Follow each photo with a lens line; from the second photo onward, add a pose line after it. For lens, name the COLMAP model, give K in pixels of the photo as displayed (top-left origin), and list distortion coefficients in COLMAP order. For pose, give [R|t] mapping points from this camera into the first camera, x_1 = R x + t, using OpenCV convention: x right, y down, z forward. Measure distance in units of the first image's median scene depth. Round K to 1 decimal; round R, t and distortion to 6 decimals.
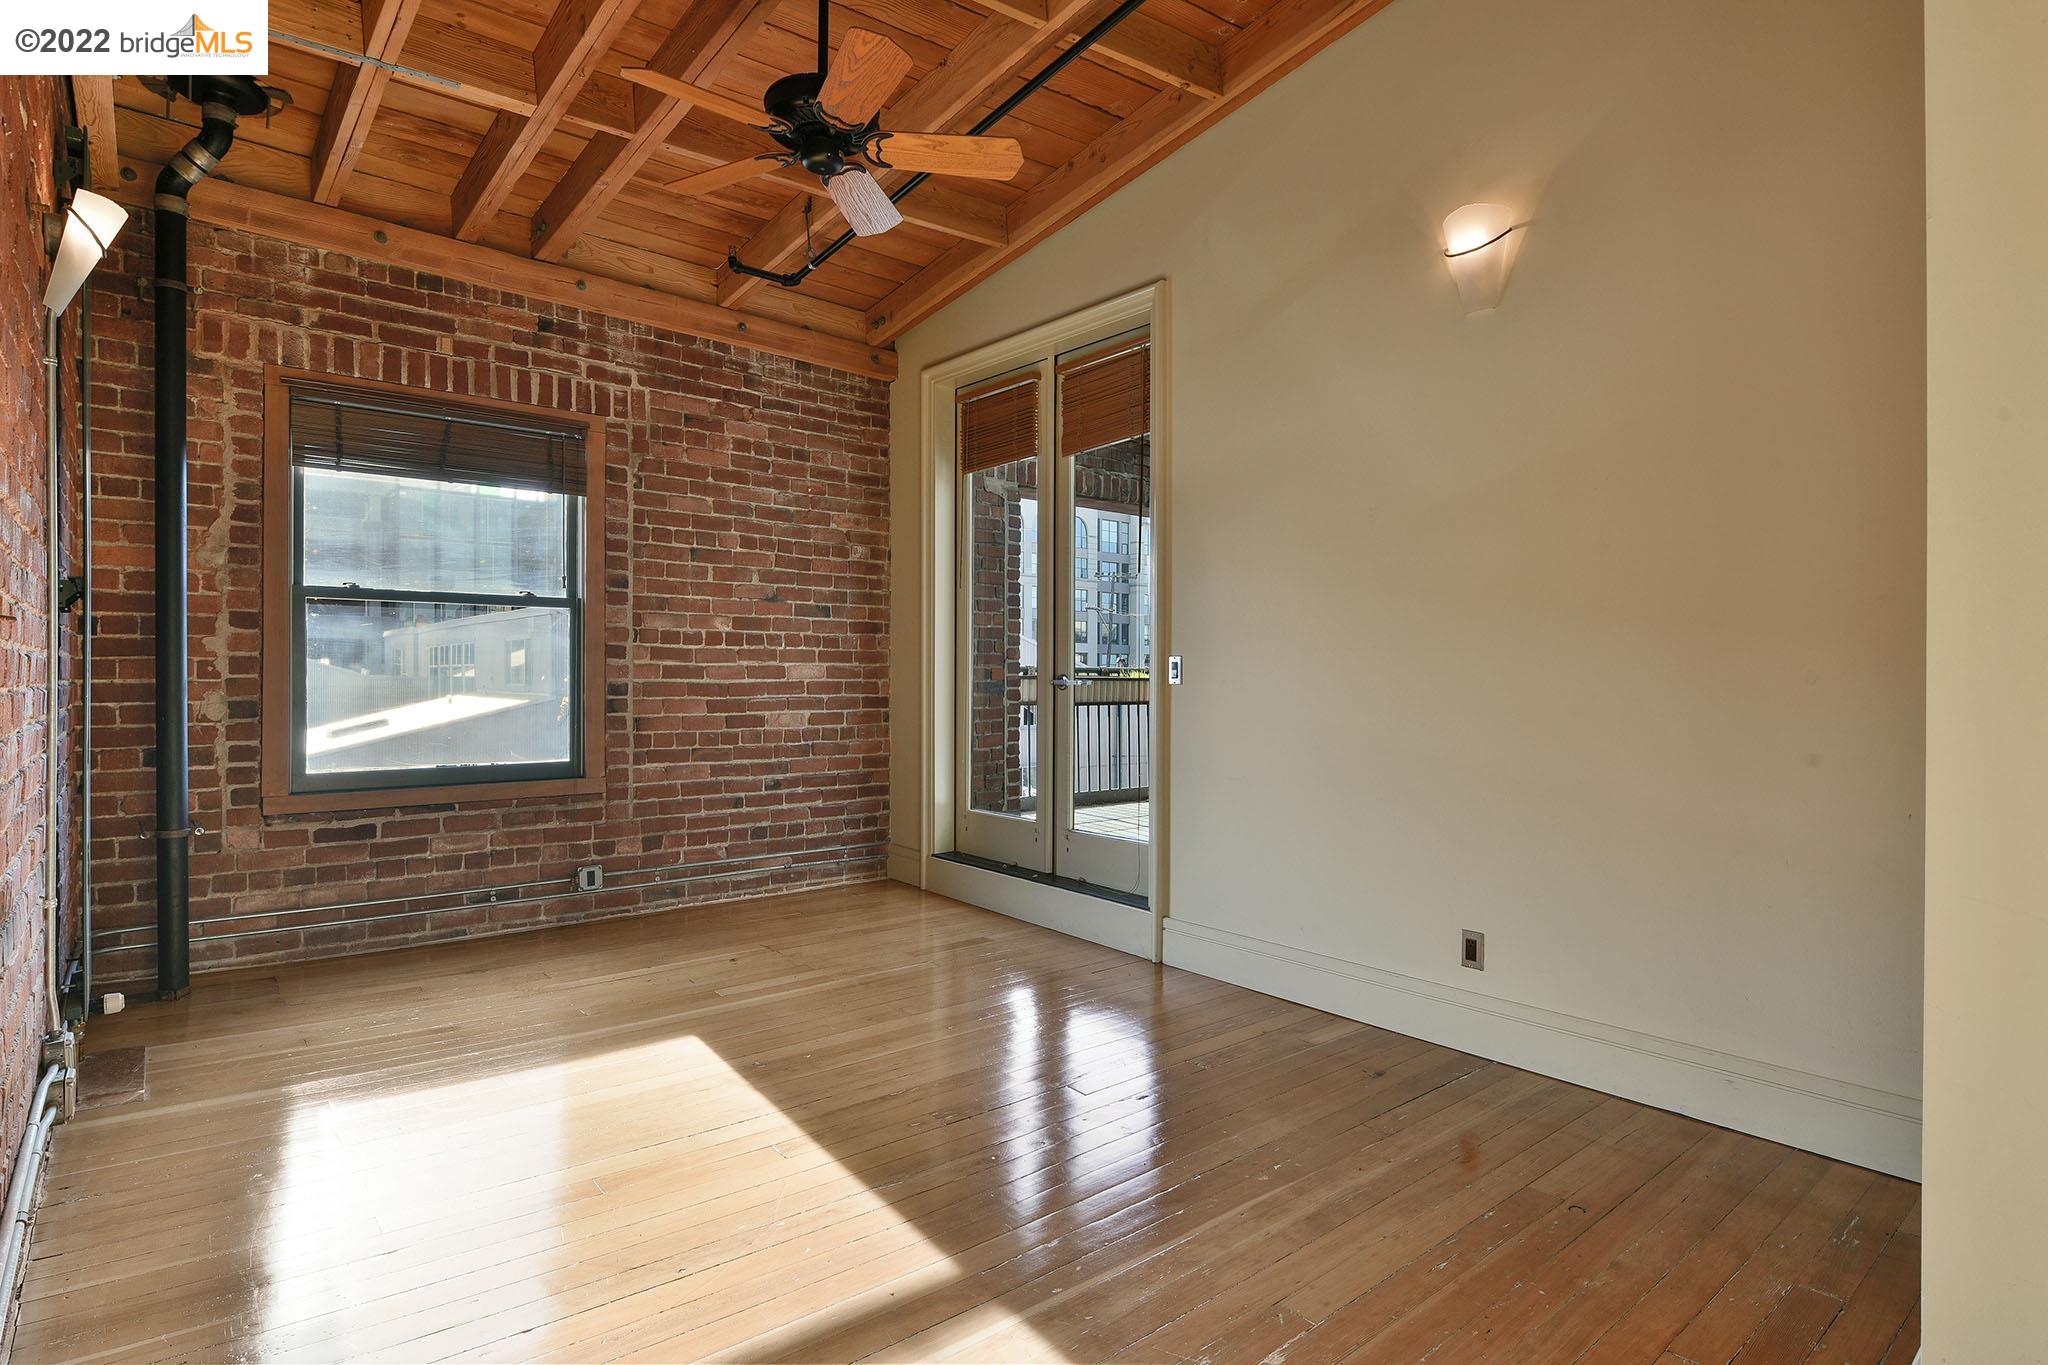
lens RADIAL K [[1050.5, 0, 1017.9], [0, 1050.5, 684.7], [0, 0, 1]] dist [0.003389, -0.000643]
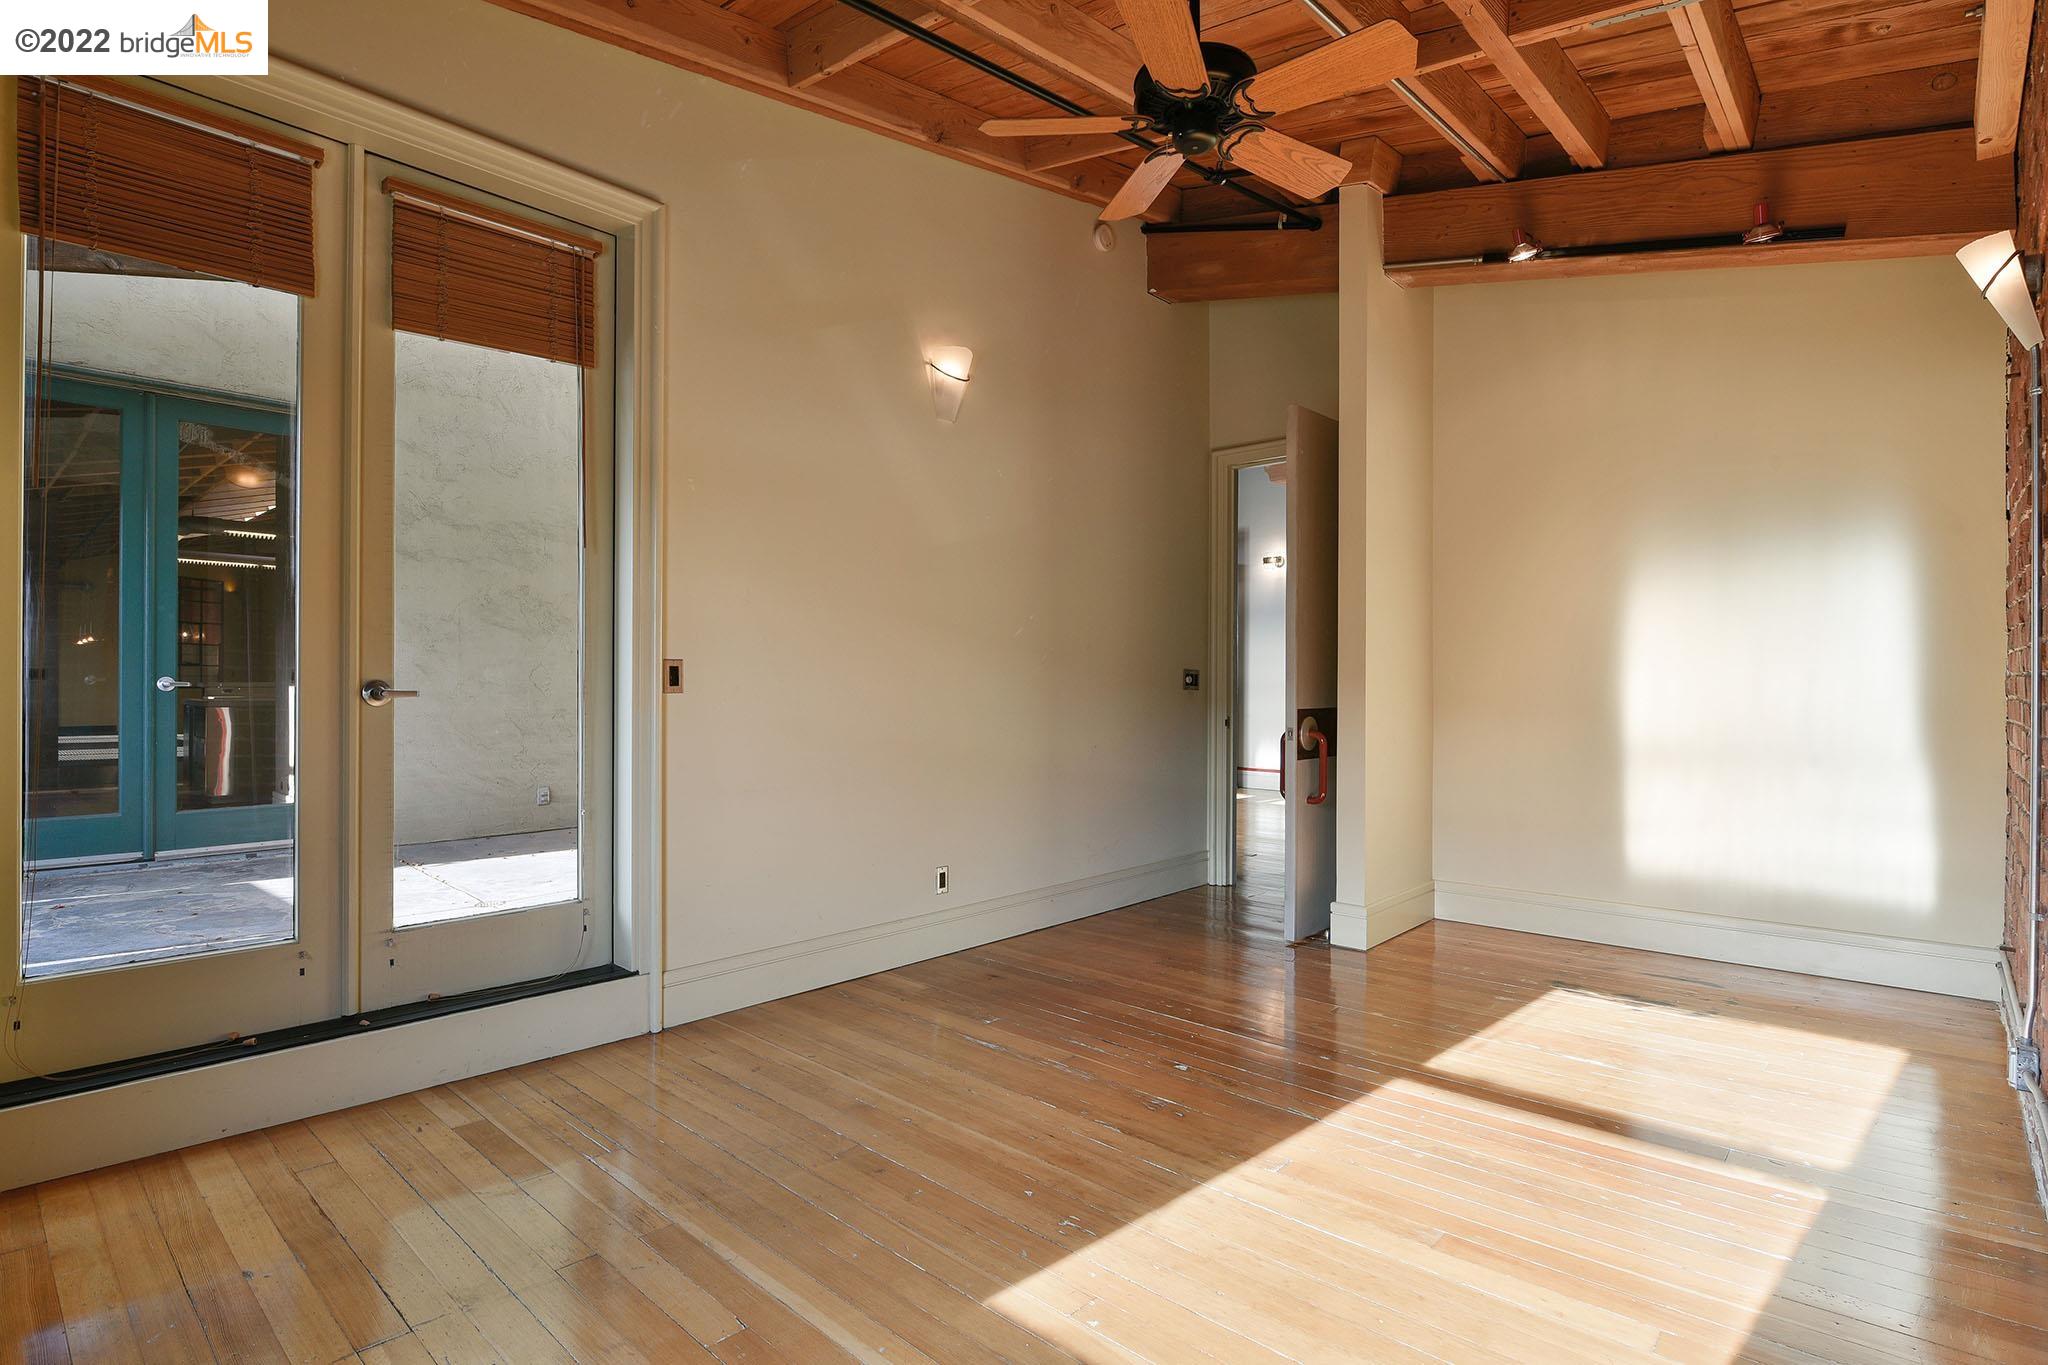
lens RADIAL K [[997.7, 0, 1017.6], [0, 997.7, 669.7], [0, 0, 1]] dist [-0.005355, -0.000256]
pose [[-0.131899, 0.011219, 0.991200, -0.849995], [0.008249, 0.999914, -0.010220, -0.007695], [-0.991229, 0.006828, -0.131980, 1.038003]]
